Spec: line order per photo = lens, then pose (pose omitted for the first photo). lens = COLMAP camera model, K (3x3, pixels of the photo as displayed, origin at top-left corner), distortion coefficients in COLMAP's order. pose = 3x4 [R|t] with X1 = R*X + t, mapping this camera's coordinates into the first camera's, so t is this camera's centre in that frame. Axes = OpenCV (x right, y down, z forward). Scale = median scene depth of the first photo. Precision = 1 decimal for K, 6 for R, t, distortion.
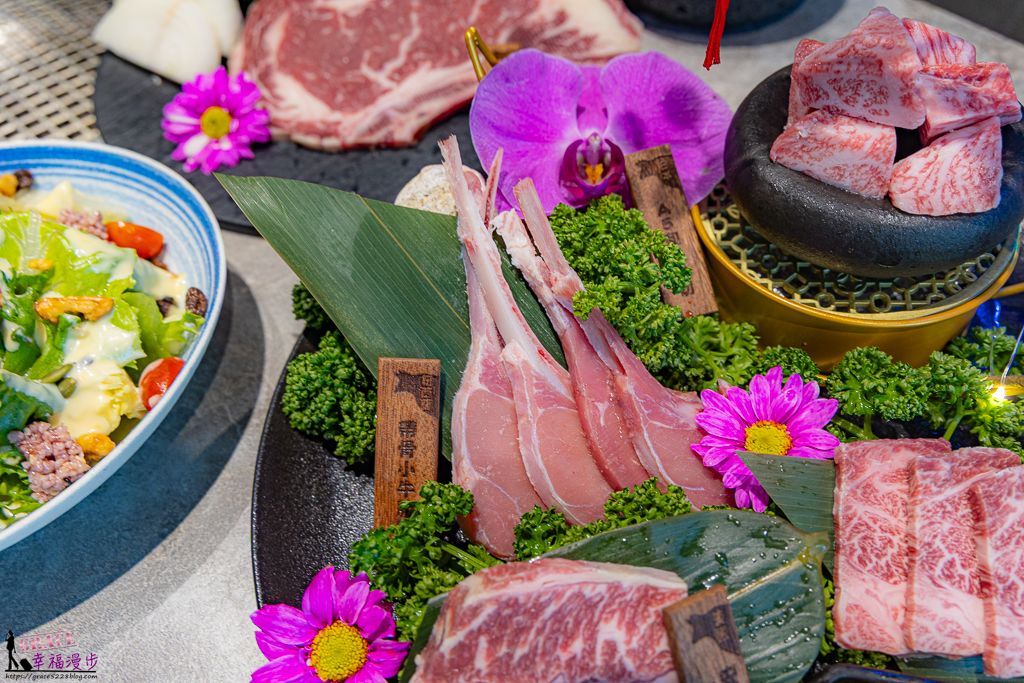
lens RADIAL K [[826.3, 0, 509.8], [0, 826.3, 337.2], [0, 0, 1]] dist [0.009258, 0.001419]
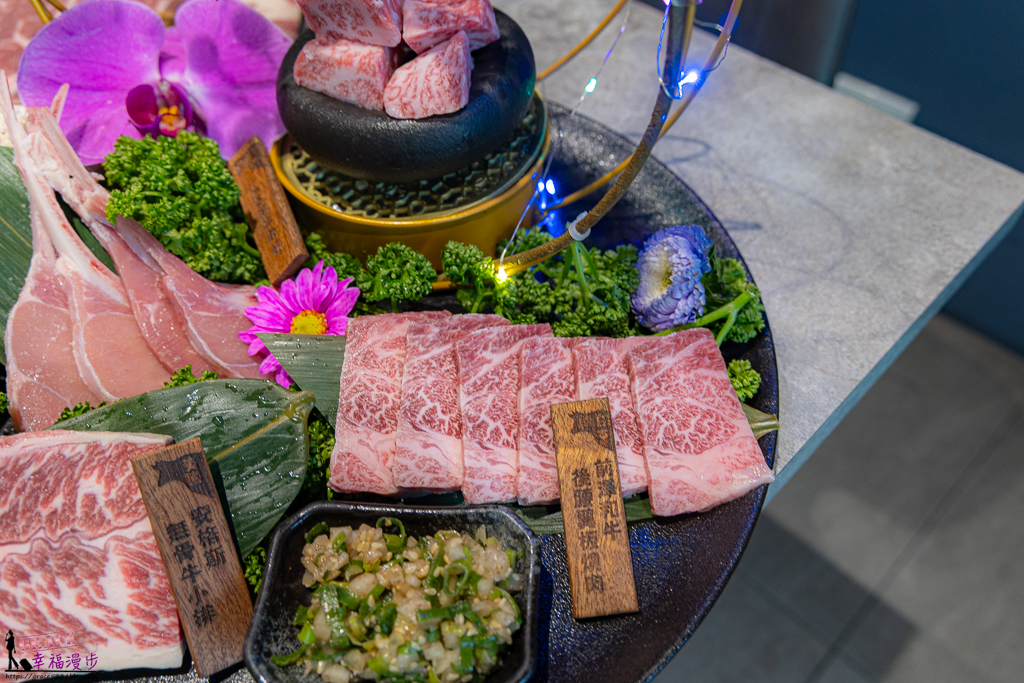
lens RADIAL K [[813.9, 0, 512.0], [0, 813.9, 341.5], [0, 0, 1]] dist [0.012631, 0.002878]
pose [[0.991772, -0.070546, 0.106827, 0.479608], [0.073081, 0.997125, -0.020002, 0.189115], [-0.105109, 0.027645, 0.994076, -0.120489]]
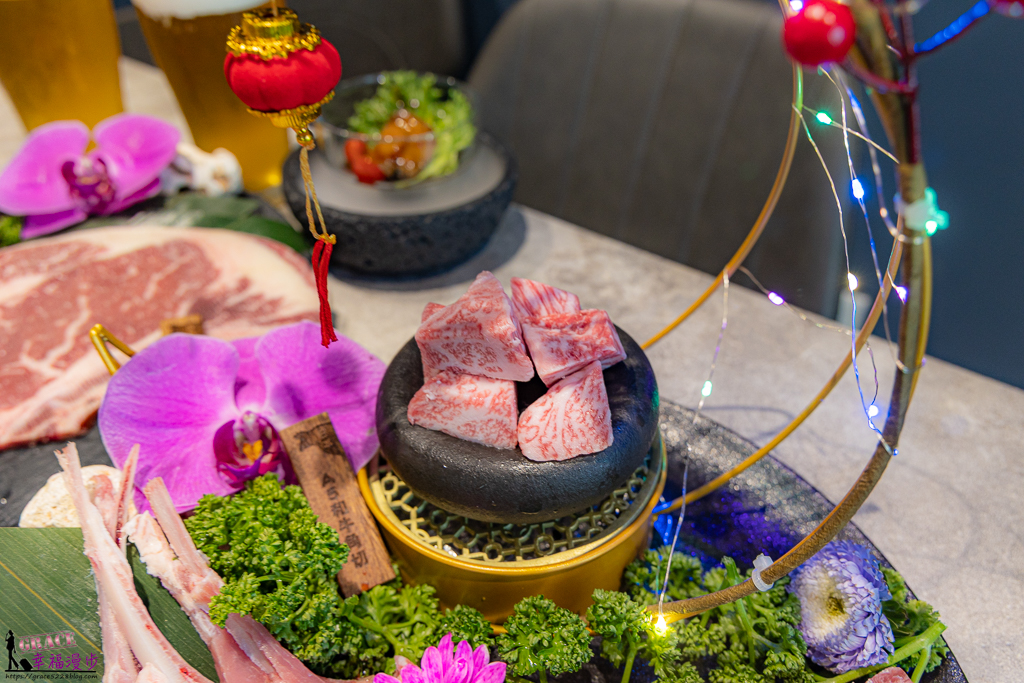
lens RADIAL K [[847.6, 0, 512.0], [0, 847.6, 341.5], [0, 0, 1]] dist [0.015446, 0.006139]
pose [[0.967760, -0.119247, 0.221859, 0.228429], [0.168765, 0.960857, -0.219709, -0.064177], [-0.186975, 0.250067, 0.950003, -0.031027]]
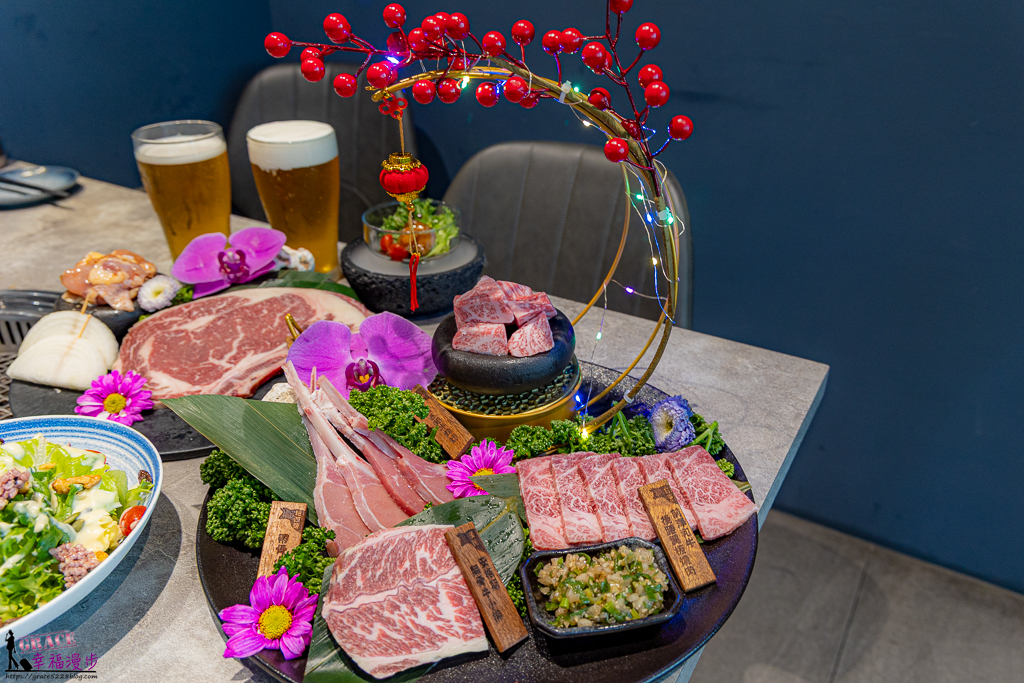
lens RADIAL K [[782.3, 0, 519.3], [0, 782.3, 327.1], [0, 0, 1]] dist [-0.023157, 0.005317]
pose [[0.934170, -0.126002, 0.333840, -0.180175], [0.252944, 0.893737, -0.370478, 0.518787], [-0.251685, 0.430532, 0.866774, -0.763310]]
